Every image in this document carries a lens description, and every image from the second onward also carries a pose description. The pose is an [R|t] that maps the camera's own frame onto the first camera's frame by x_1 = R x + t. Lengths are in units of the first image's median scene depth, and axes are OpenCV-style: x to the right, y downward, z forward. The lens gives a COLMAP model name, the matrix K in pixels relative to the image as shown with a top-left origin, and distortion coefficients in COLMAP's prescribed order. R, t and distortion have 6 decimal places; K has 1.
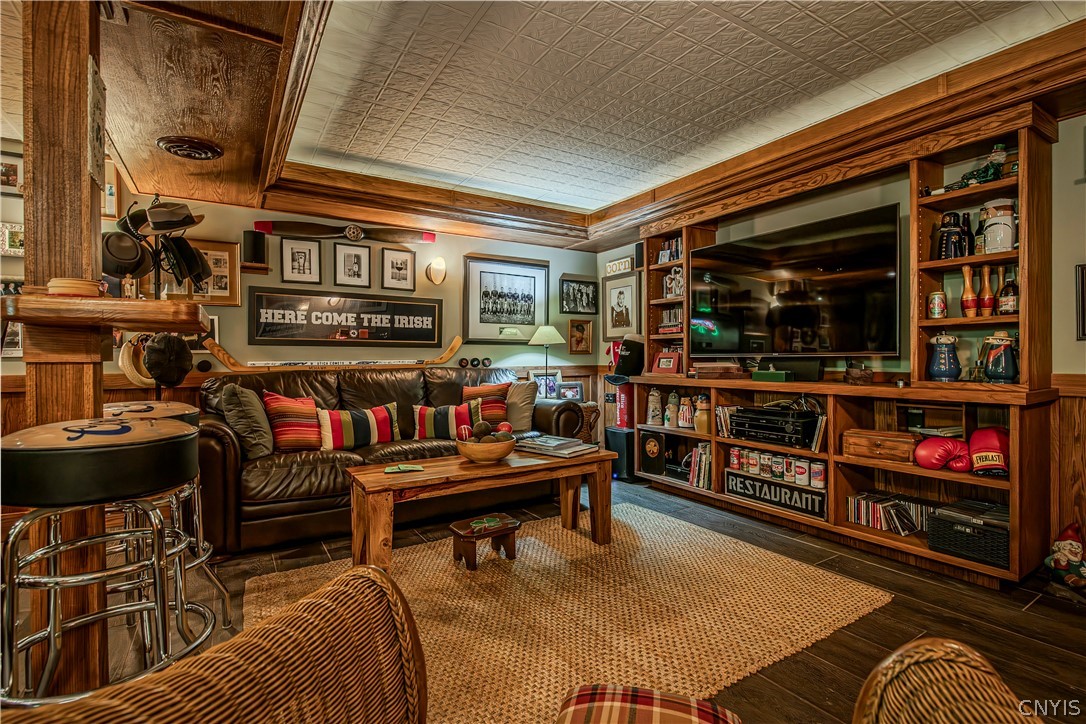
lens RADIAL K [[512.9, 0, 540.1], [0, 512.9, 361.1], [0, 0, 1]] dist [-0.004912, -0.001700]
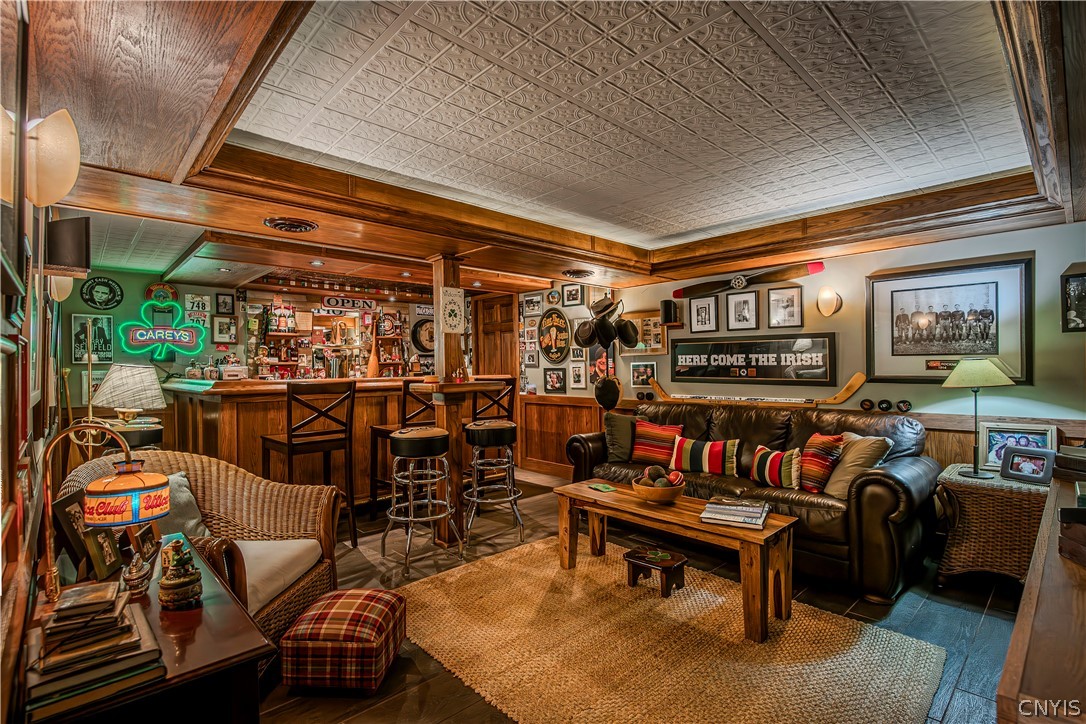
lens RADIAL K [[512.9, 0, 537.5], [0, 512.9, 361.6], [0, 0, 1]] dist [-0.004912, -0.001700]
pose [[0.186931, -0.008443, -0.982337, 0.632448], [0.001430, 0.999964, -0.008322, -0.067426], [0.982372, 0.000151, 0.186936, 0.350570]]
